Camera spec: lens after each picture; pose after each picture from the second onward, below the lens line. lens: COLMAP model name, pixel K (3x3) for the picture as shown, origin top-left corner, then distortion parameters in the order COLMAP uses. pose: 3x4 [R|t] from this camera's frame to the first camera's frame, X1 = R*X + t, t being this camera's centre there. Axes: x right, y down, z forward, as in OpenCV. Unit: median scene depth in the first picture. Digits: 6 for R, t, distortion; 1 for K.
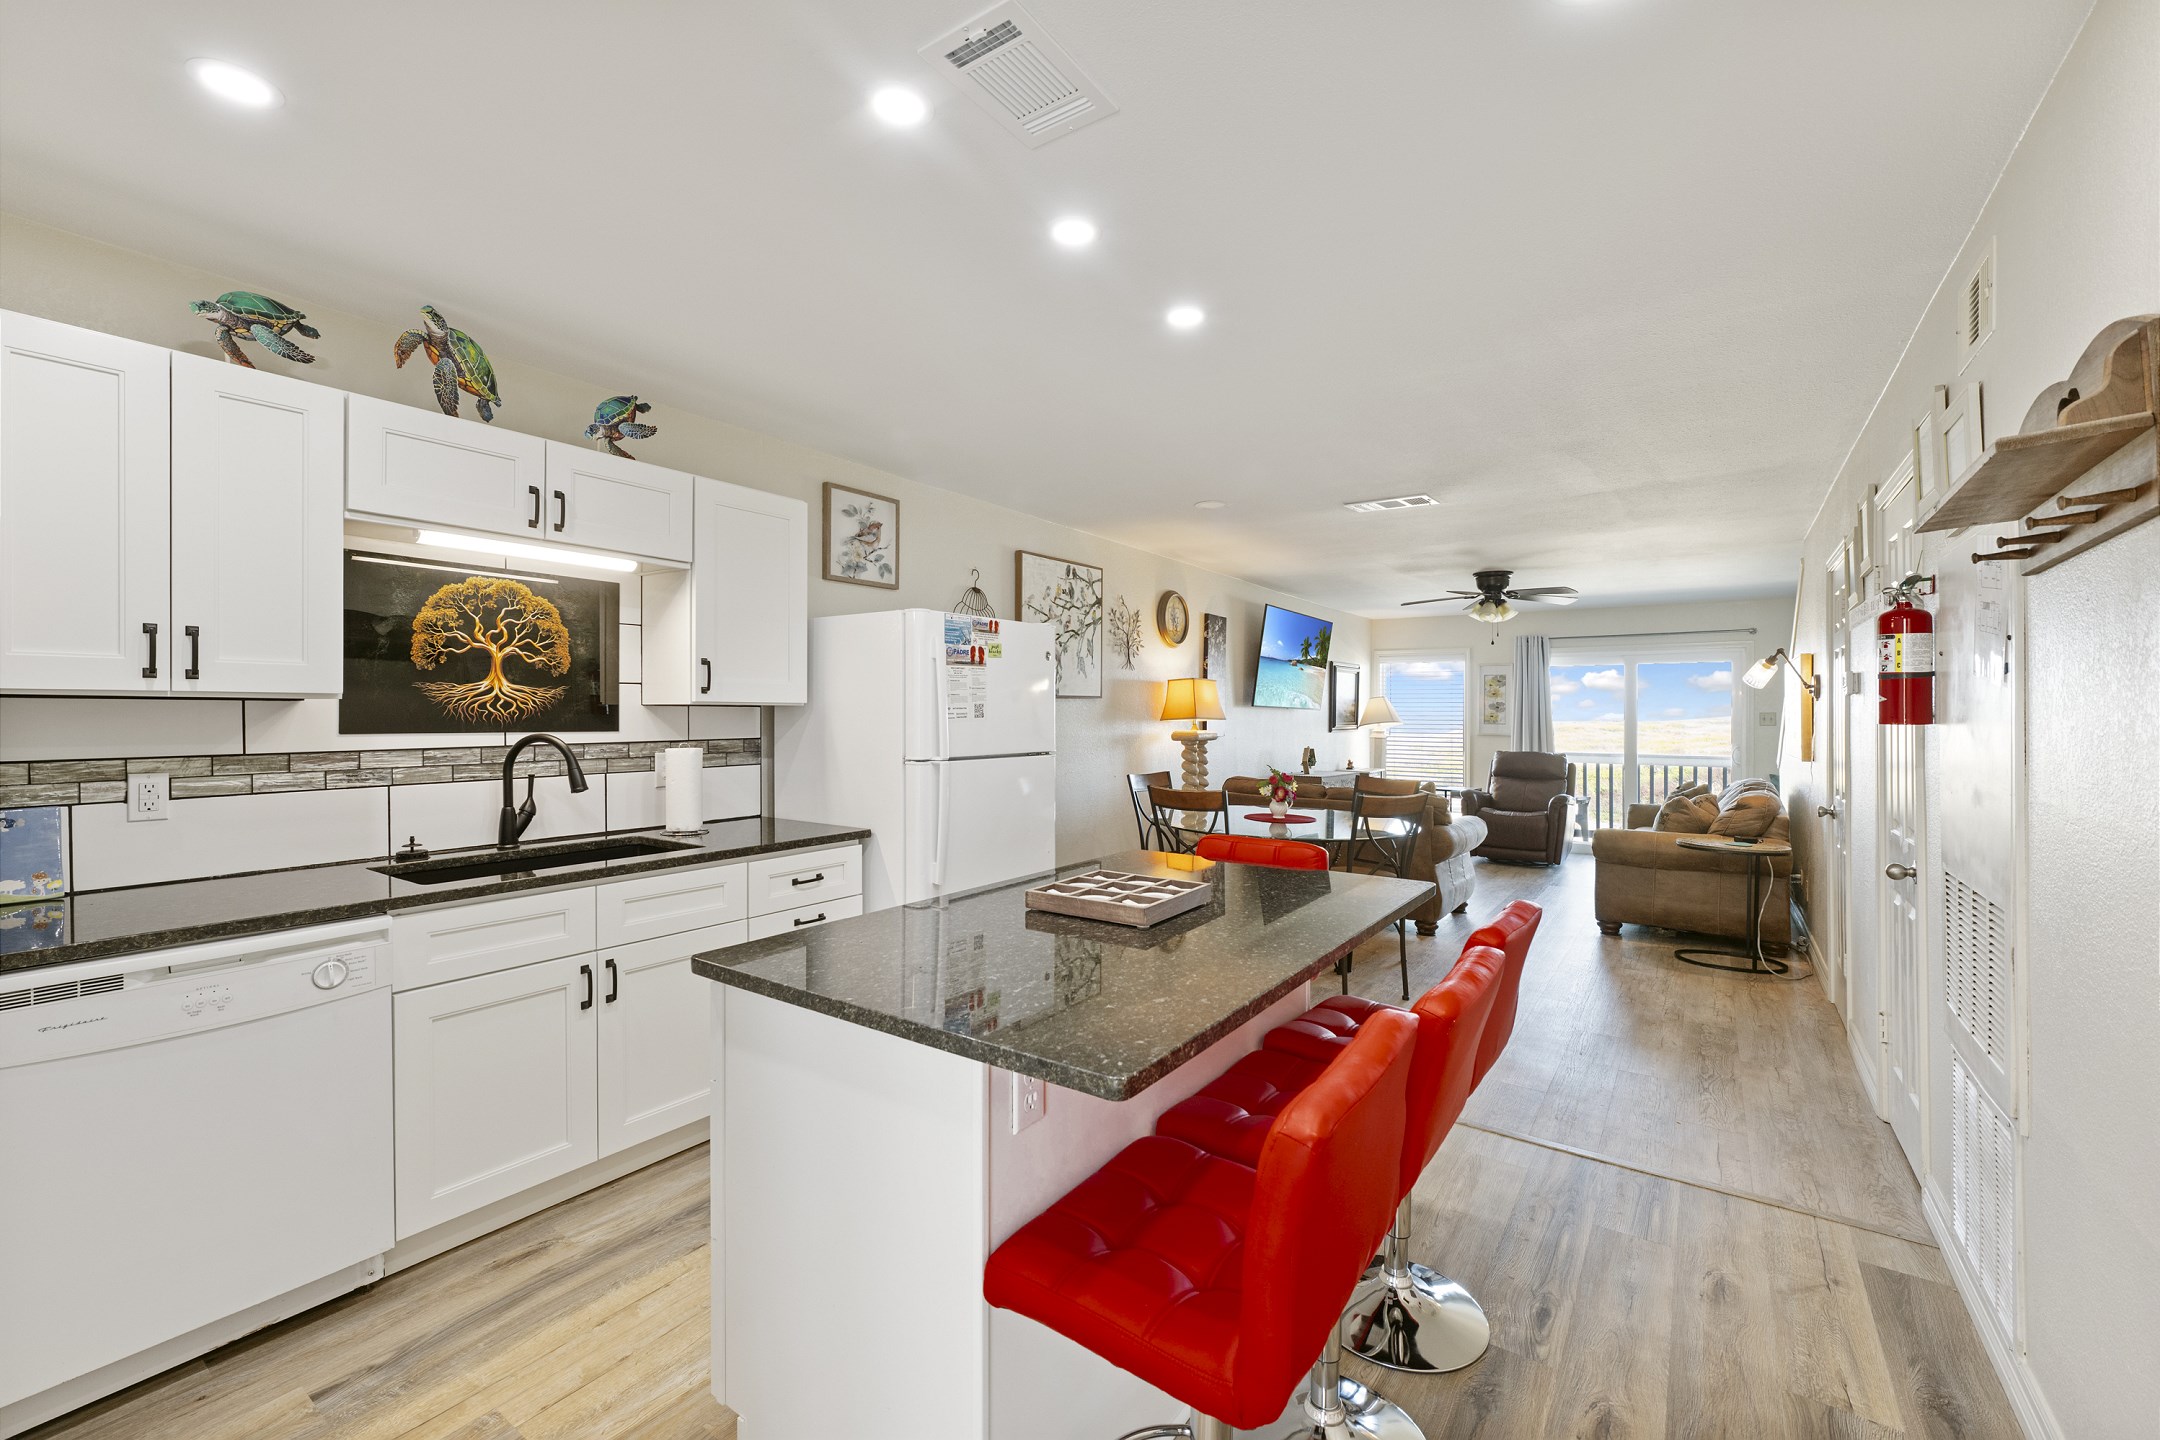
lens RADIAL K [[908.4, 0, 1080.0], [0, 908.4, 720.0], [0, 0, 1]] dist [-0.000022, -0.000183]
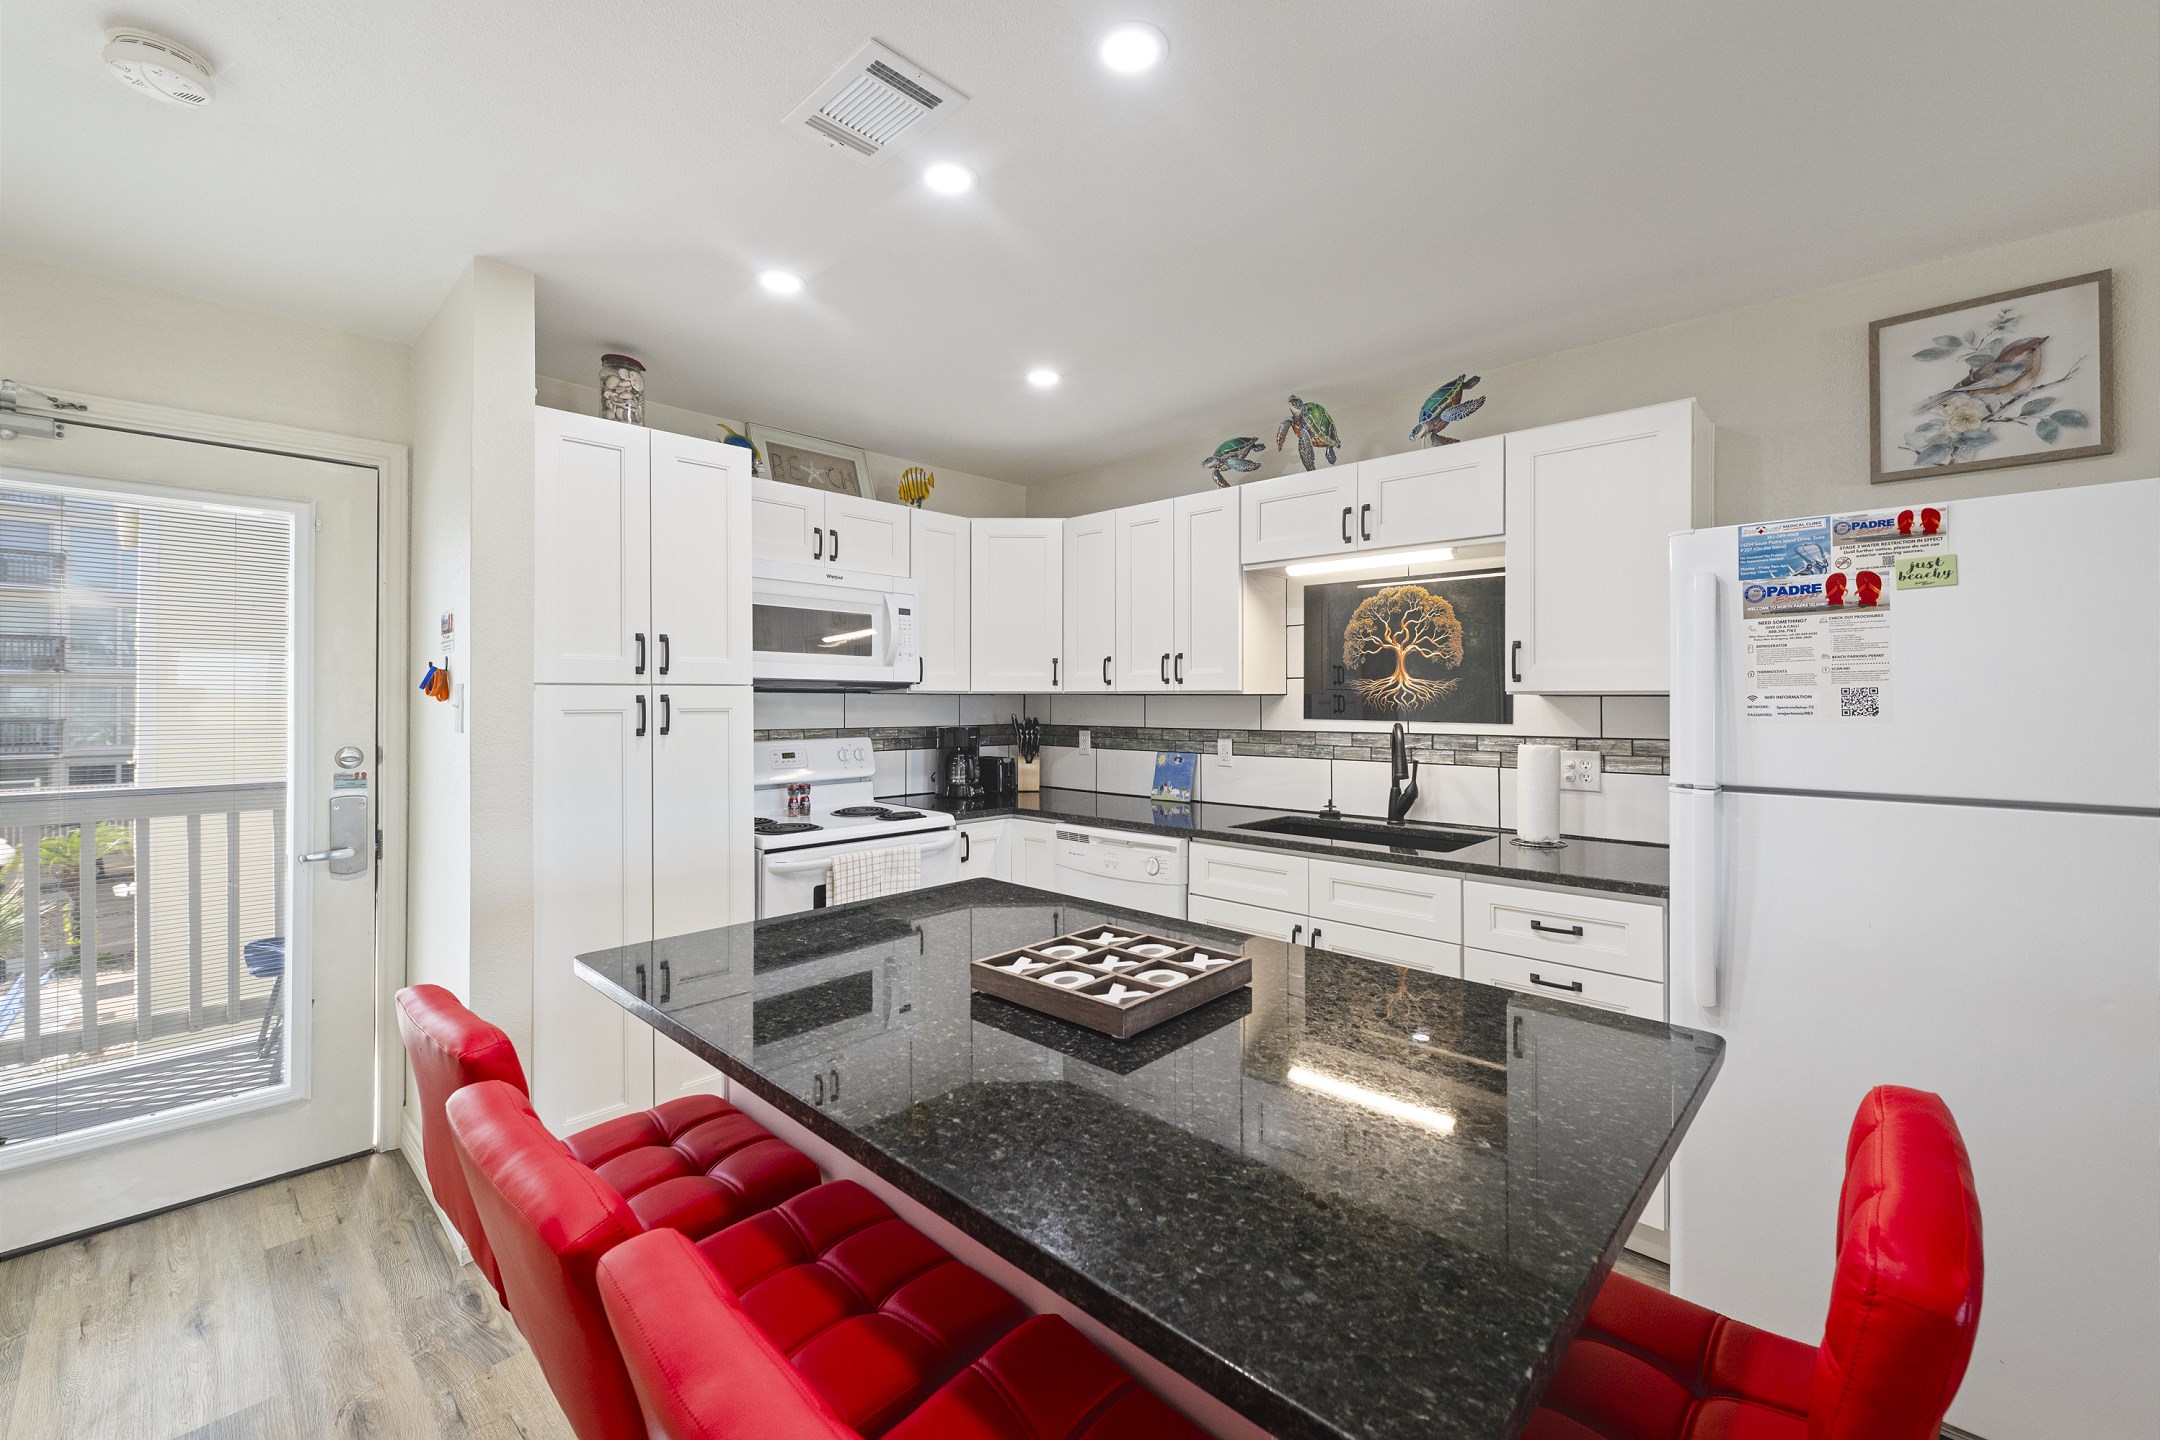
lens RADIAL K [[871.9, 0, 1084.9], [0, 871.9, 697.2], [0, 0, 1]] dist [-0.000752, -0.000788]
pose [[-0.152438, -0.006724, -0.988290, 0.494227], [-0.010892, 0.999928, -0.005123, -0.006342], [0.988253, 0.009983, -0.152500, 0.767764]]
